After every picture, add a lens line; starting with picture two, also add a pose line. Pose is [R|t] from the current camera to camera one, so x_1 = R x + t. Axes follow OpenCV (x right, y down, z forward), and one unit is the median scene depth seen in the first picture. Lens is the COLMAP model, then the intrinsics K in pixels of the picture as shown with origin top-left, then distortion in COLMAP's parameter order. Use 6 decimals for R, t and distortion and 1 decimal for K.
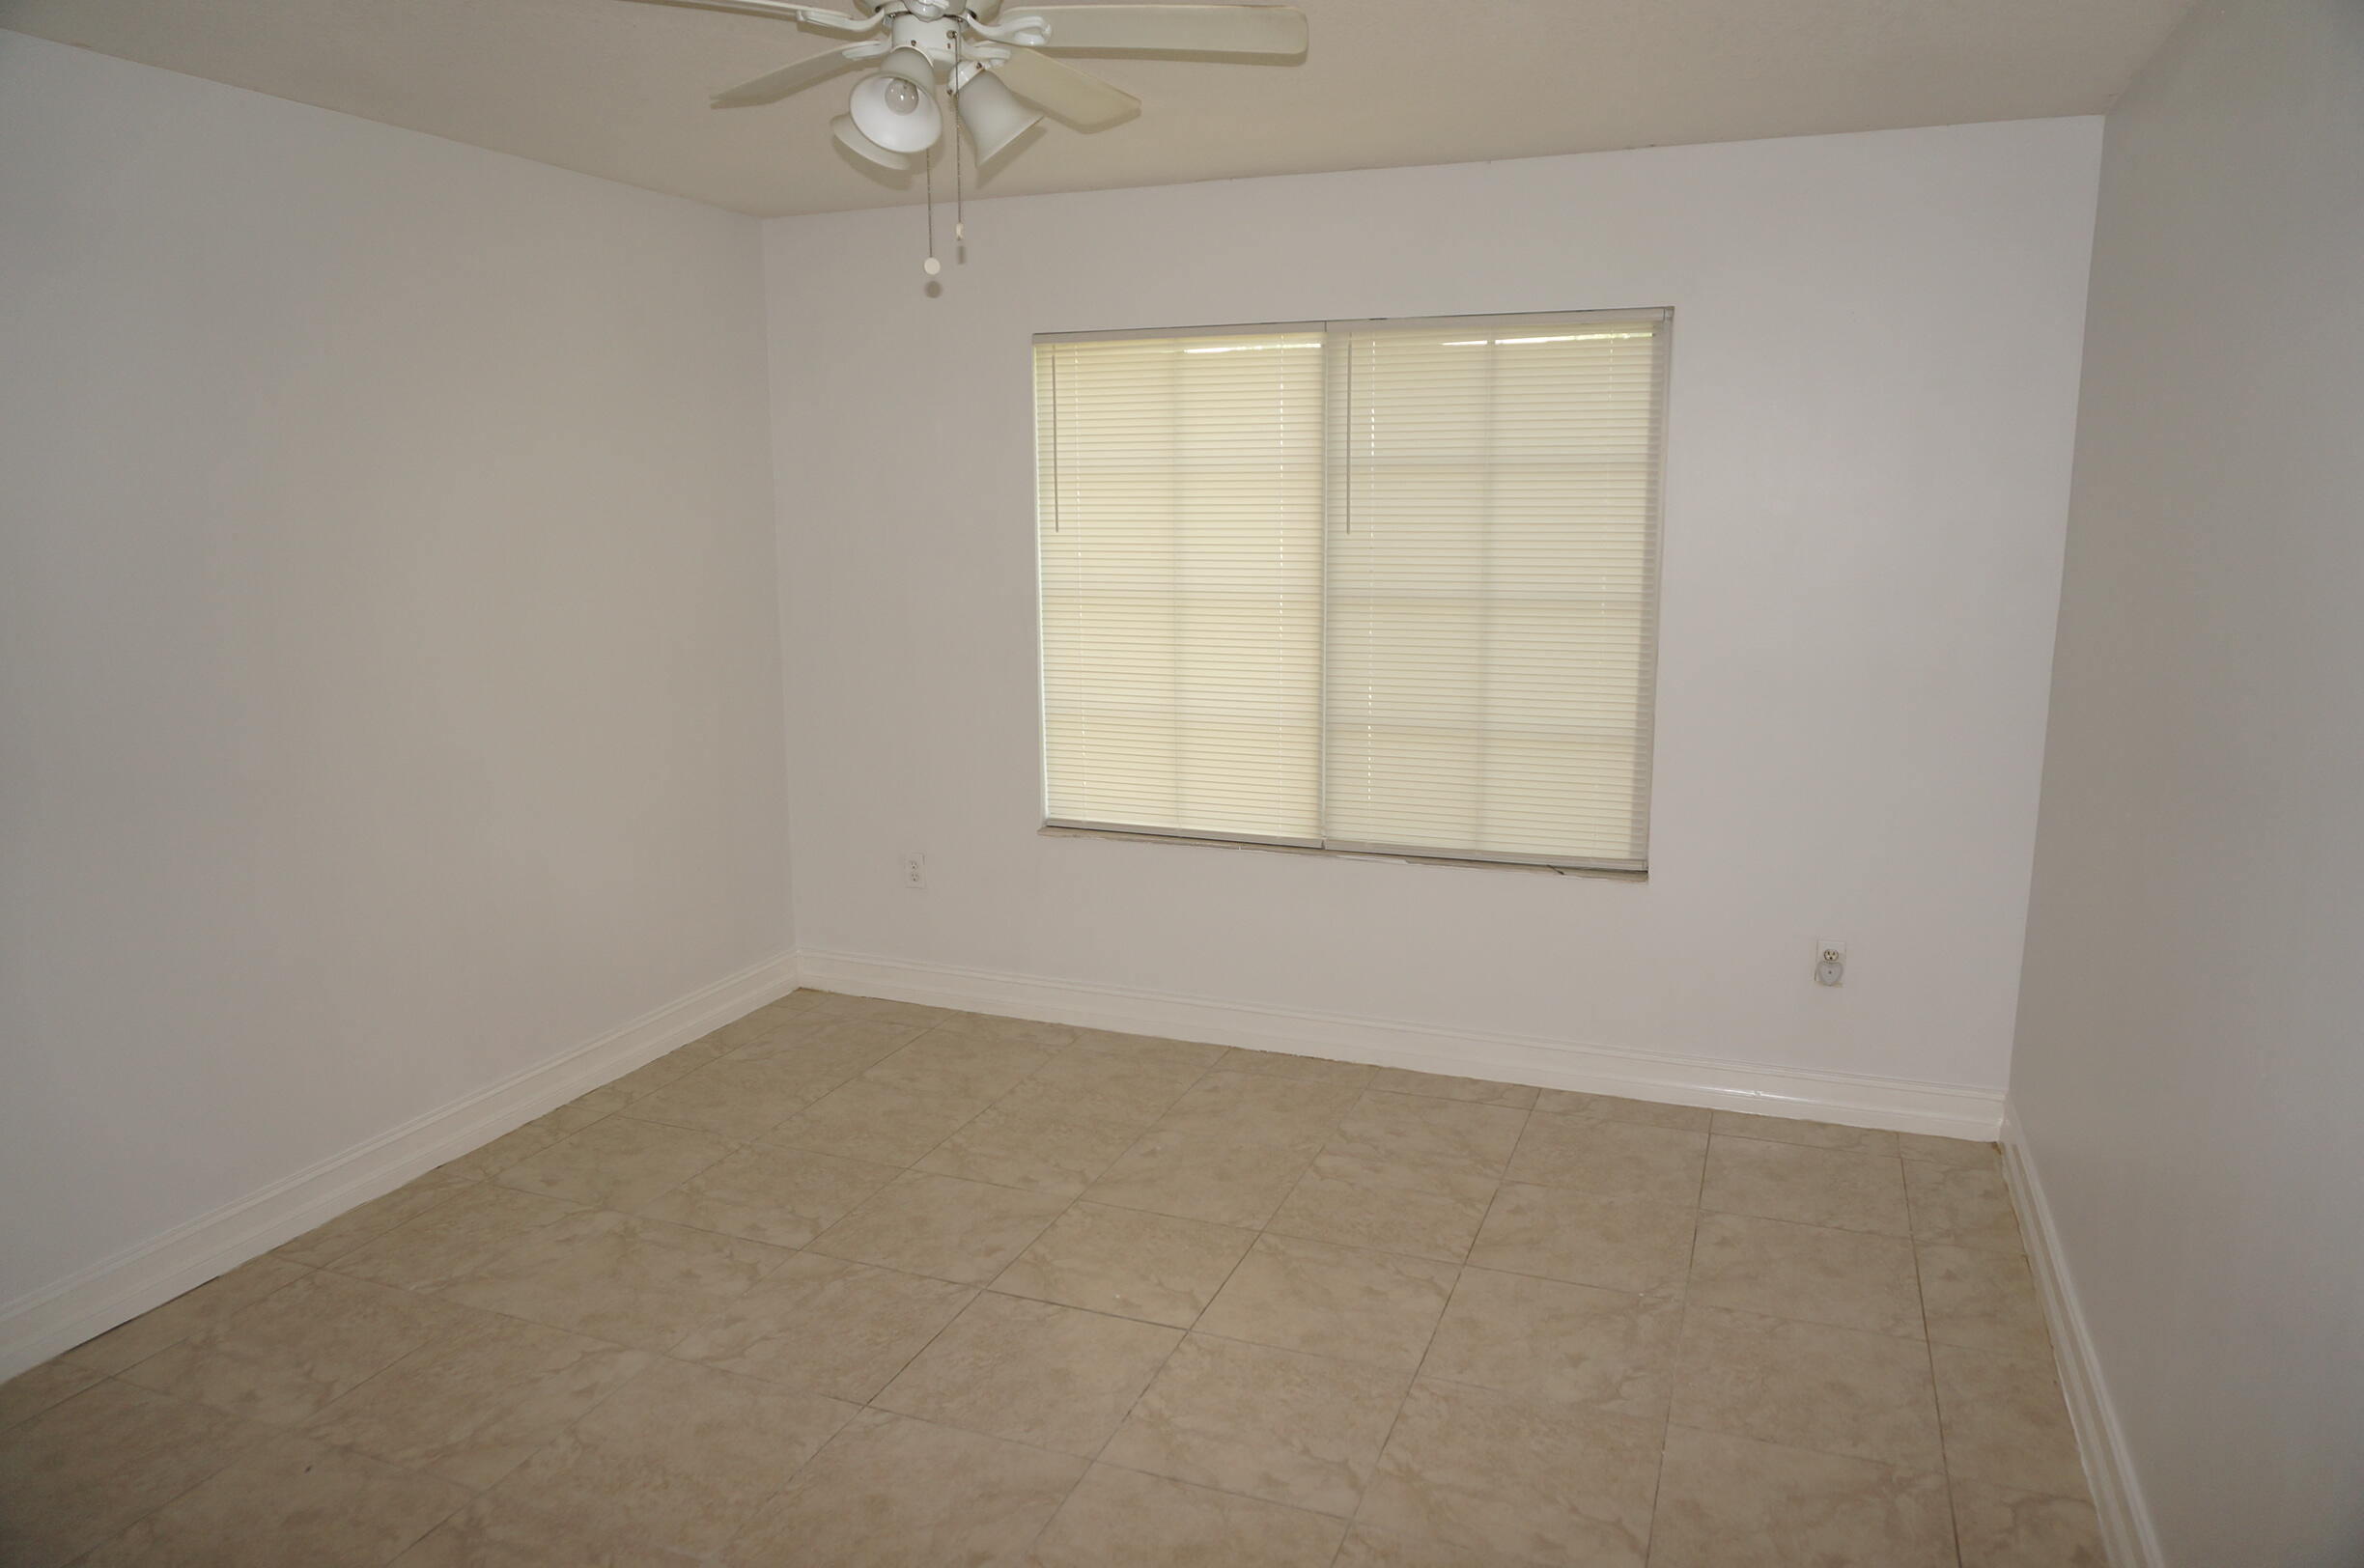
lens RADIAL K [[1556.2, 0, 1182.0], [0, 1556.2, 784.0], [0, 0, 1]] dist [-0.039688, 0.001078]
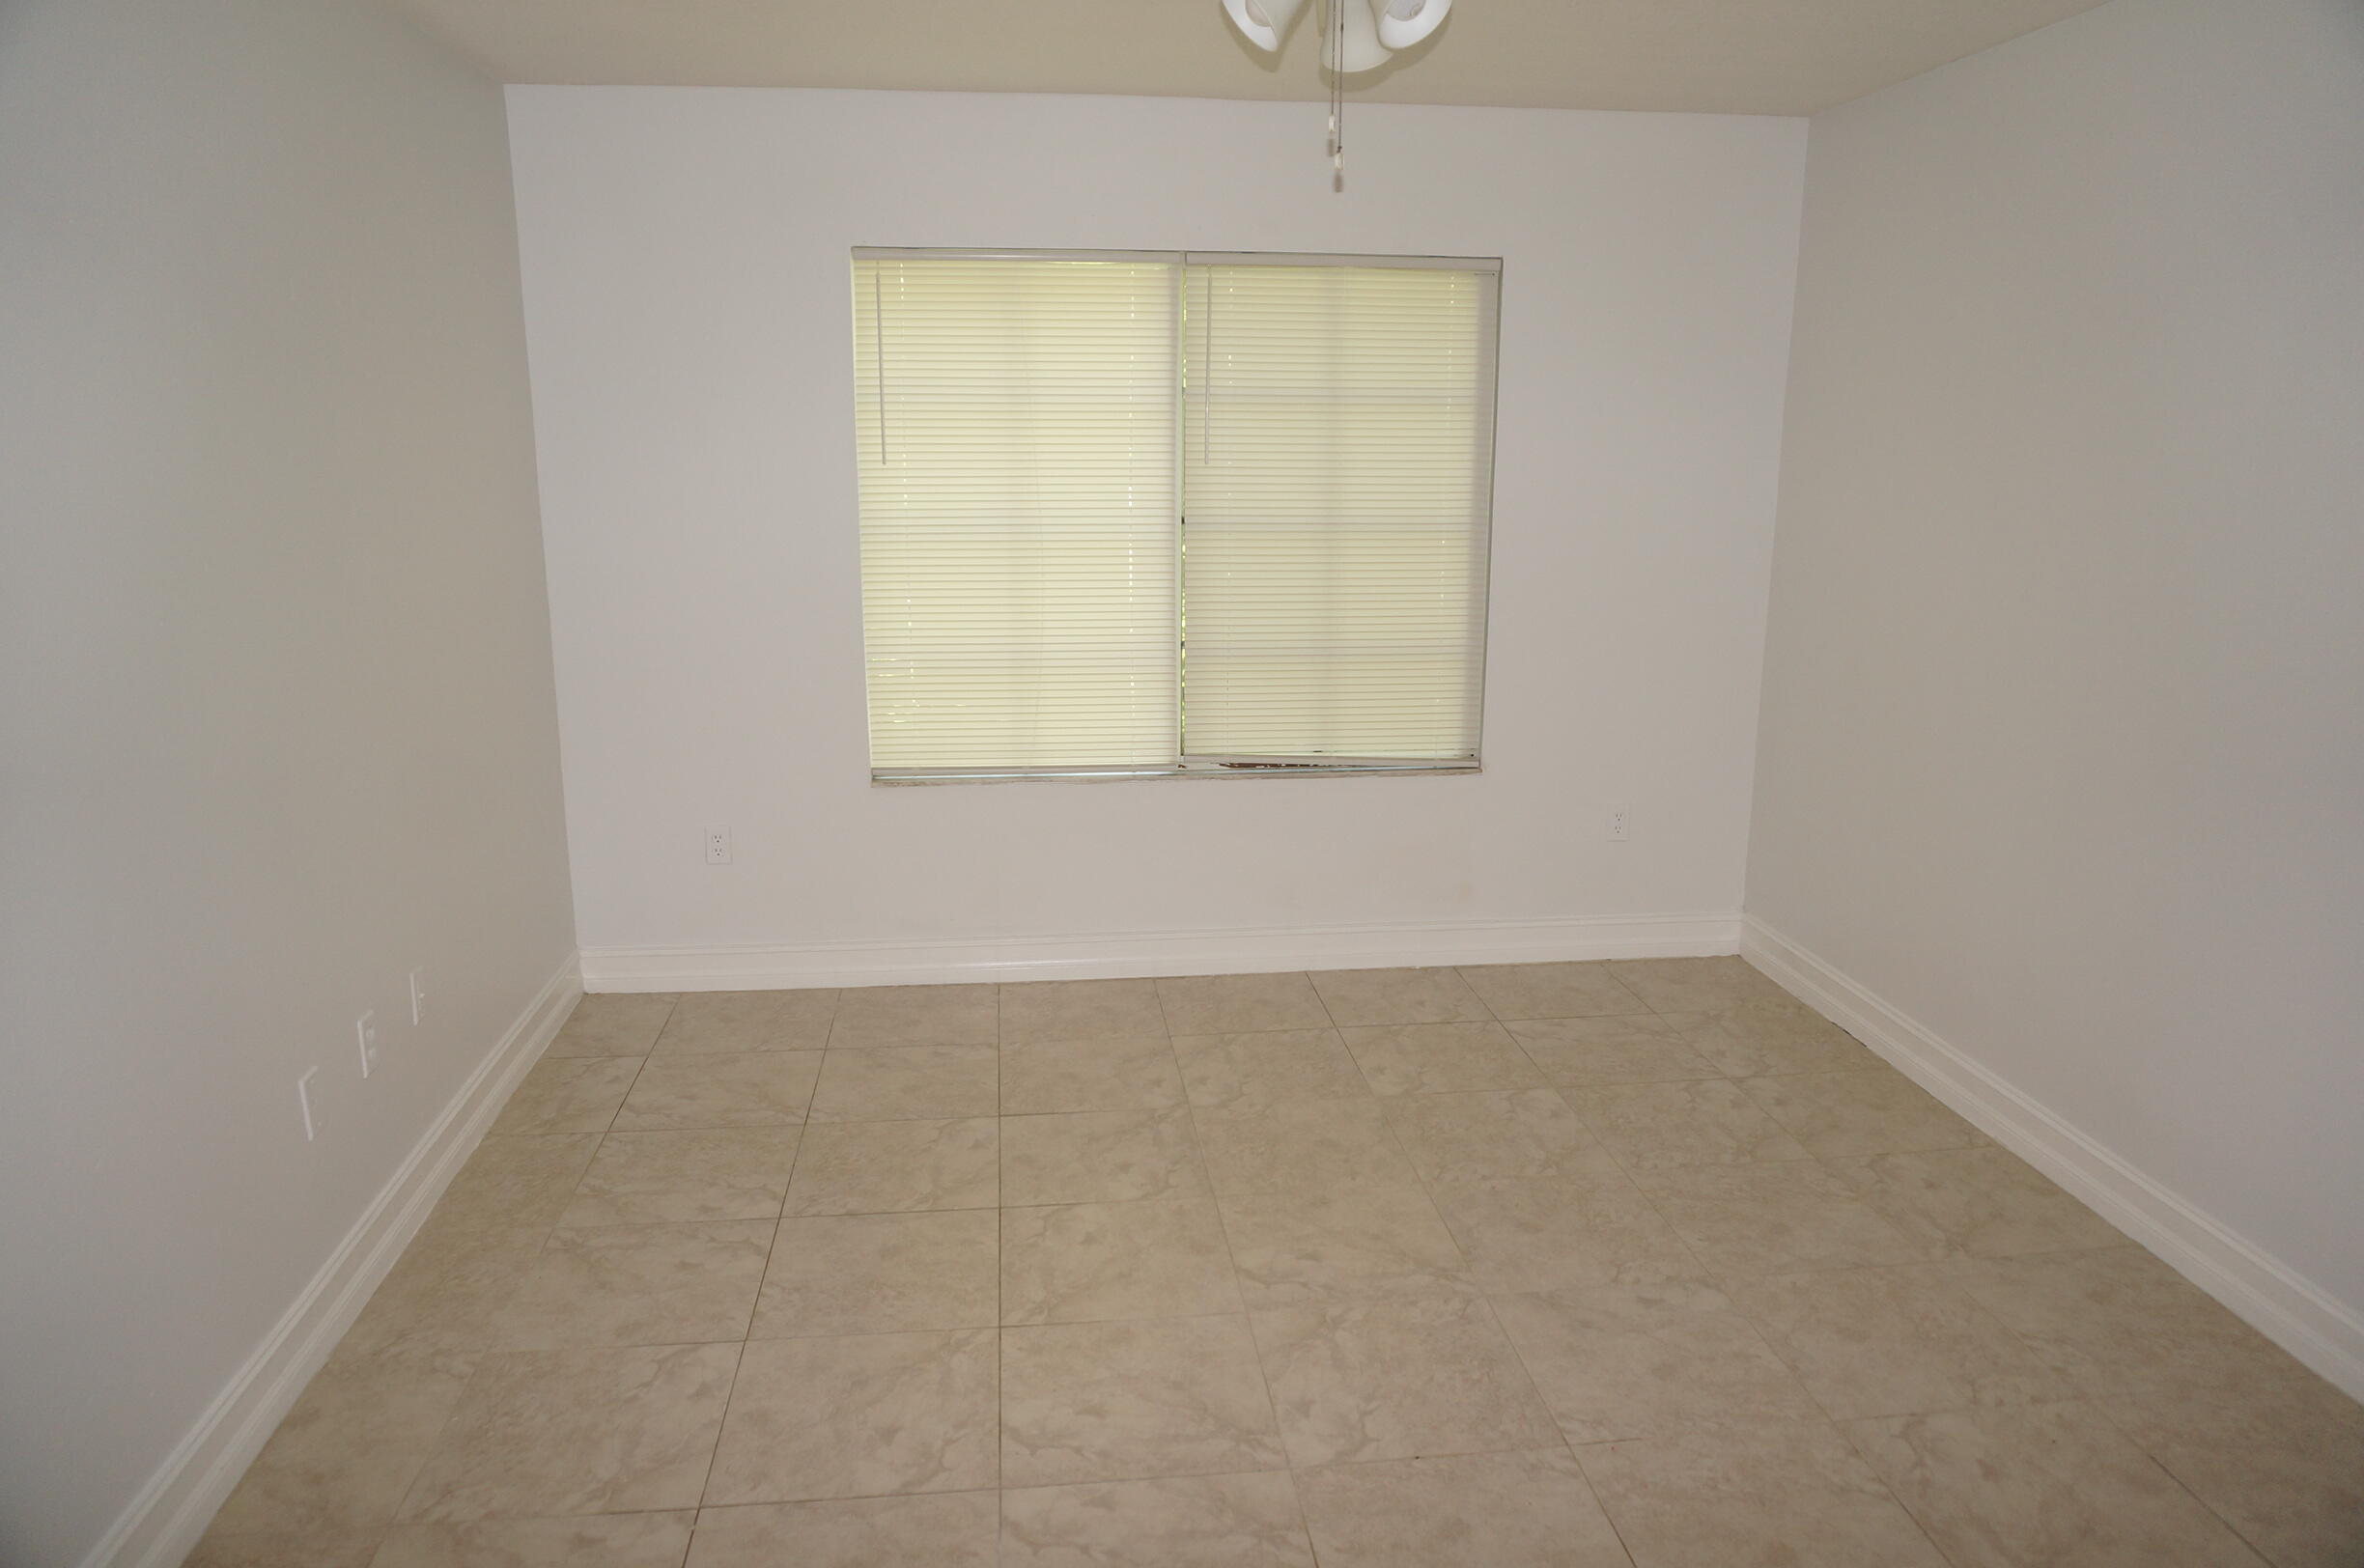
lens RADIAL K [[1588.6, 0, 1182.7], [0, 1588.6, 736.5], [0, 0, 1]] dist [-0.054115, -0.000547]
pose [[0.883018, -0.082107, 0.462101, -0.385978], [0.076647, 0.996588, 0.030612, -0.014601], [-0.463038, 0.008387, 0.886299, 0.081272]]
